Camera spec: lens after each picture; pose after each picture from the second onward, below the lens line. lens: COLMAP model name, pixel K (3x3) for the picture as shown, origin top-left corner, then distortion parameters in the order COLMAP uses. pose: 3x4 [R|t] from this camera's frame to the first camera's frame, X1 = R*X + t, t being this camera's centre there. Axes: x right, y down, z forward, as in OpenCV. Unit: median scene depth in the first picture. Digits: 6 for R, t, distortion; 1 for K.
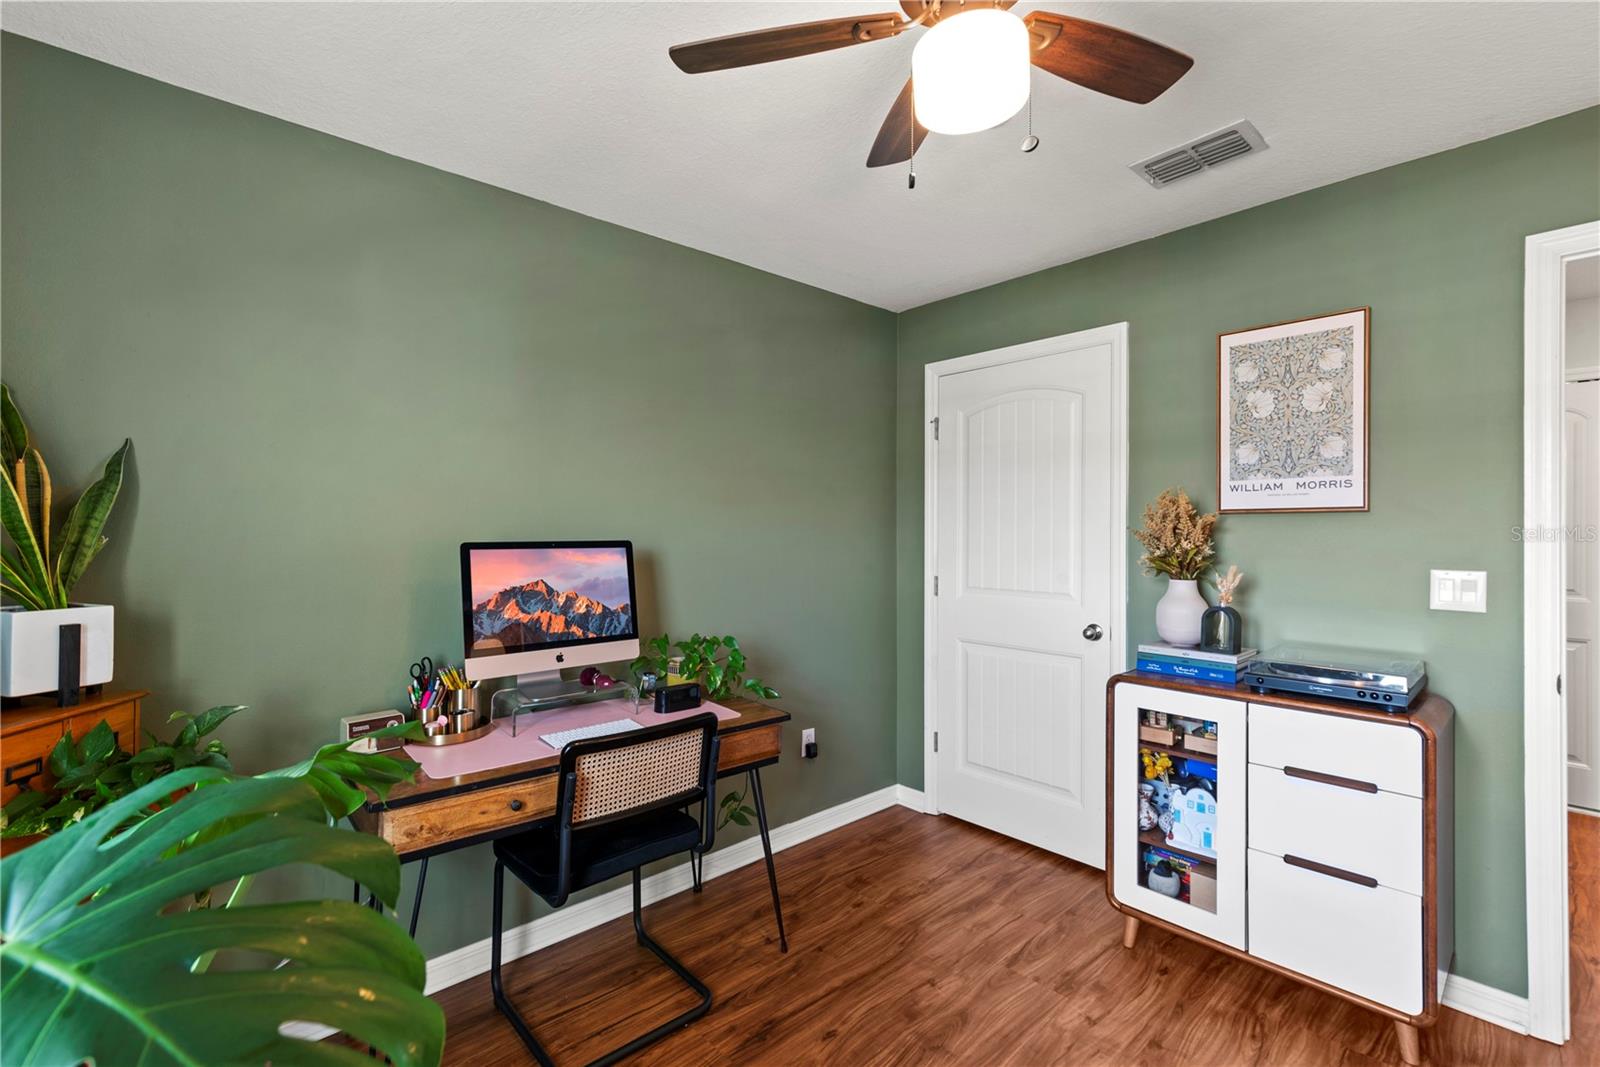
lens RADIAL K [[742.8, 0, 806.3], [0, 742.8, 537.2], [0, 0, 1]] dist [0.007562, 0.000324]
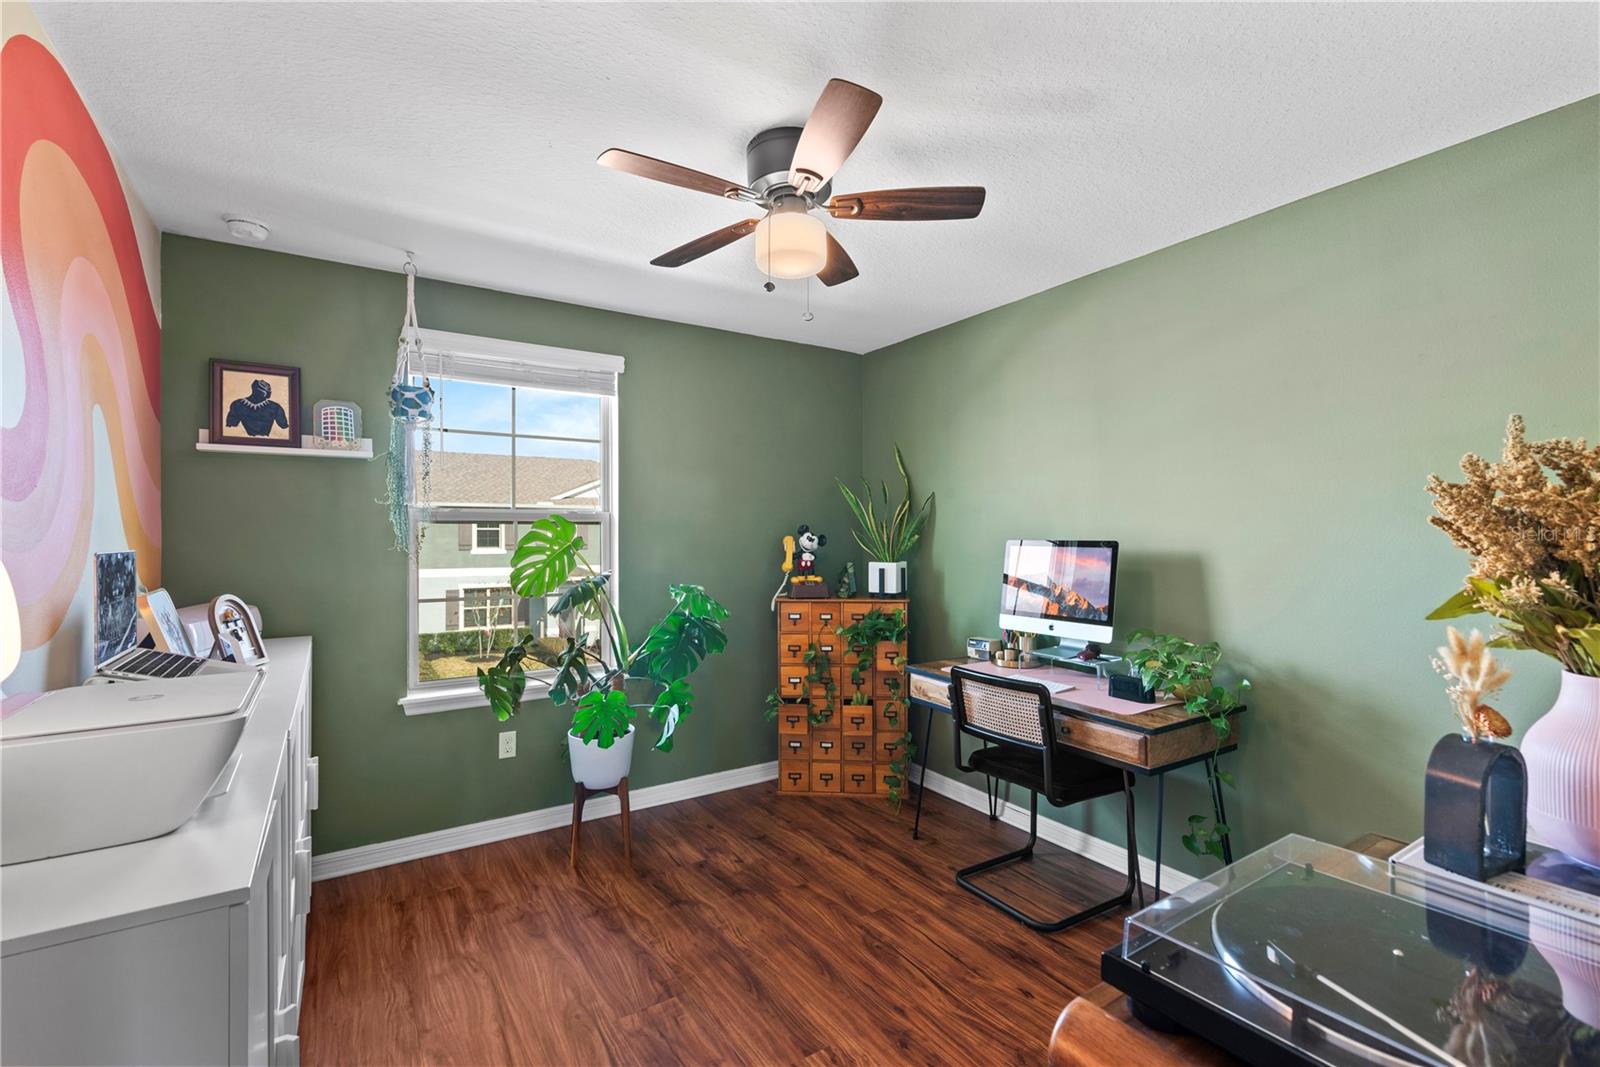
lens RADIAL K [[742.8, 0, 806.3], [0, 742.8, 537.2], [0, 0, 1]] dist [0.007562, 0.000324]
pose [[-0.195546, -0.002117, -0.980692, 1.141555], [-0.016508, 0.999863, 0.001133, 0.004977], [0.980556, 0.016411, -0.195554, 0.868898]]
